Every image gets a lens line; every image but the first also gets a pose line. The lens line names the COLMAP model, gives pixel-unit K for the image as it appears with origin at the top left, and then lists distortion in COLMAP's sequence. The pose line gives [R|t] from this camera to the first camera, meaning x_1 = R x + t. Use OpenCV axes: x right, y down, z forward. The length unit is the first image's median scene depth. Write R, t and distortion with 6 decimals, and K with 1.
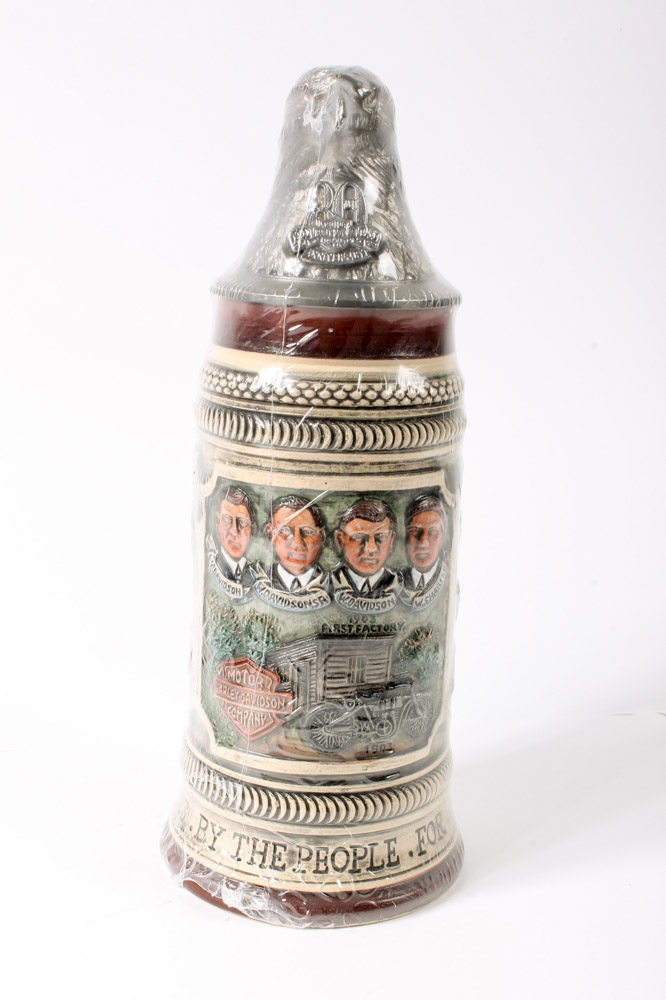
lens RADIAL K [[1108.5, 0, 333.0], [0, 1108.5, 500.0], [0, 0, 1]] dist [-0.091665, -0.002758]
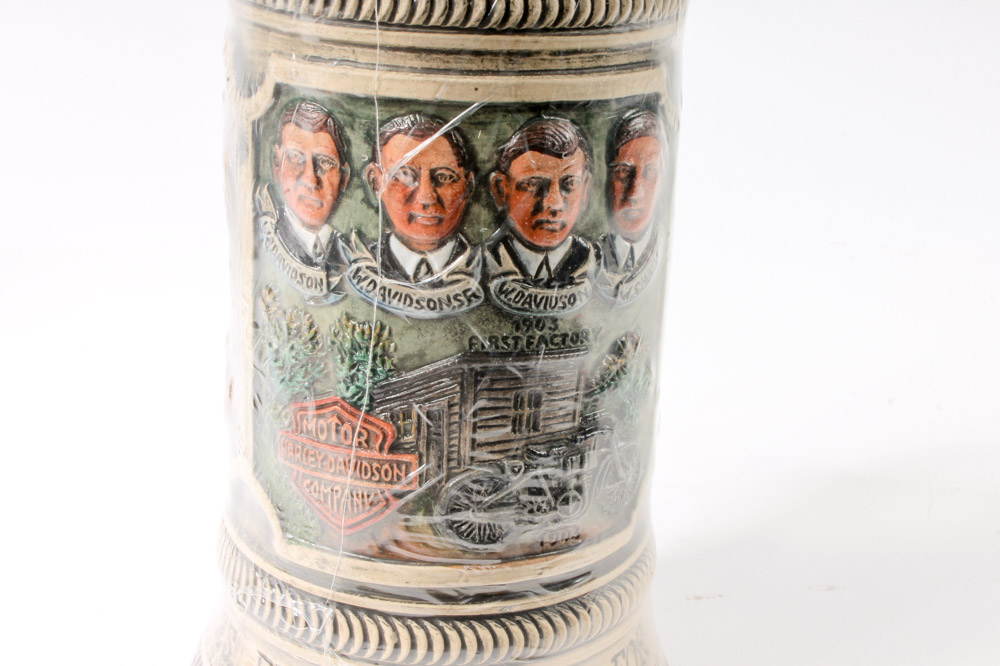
lens RADIAL K [[1445.6, 0, 500.6], [0, 1445.6, 307.7], [0, 0, 1]] dist [-0.083718, 0.011376]
pose [[0.994466, -0.031566, 0.100208, -0.066641], [0.019634, 0.992832, 0.117894, 0.008352], [-0.103211, -0.115274, 0.987957, 0.247721]]
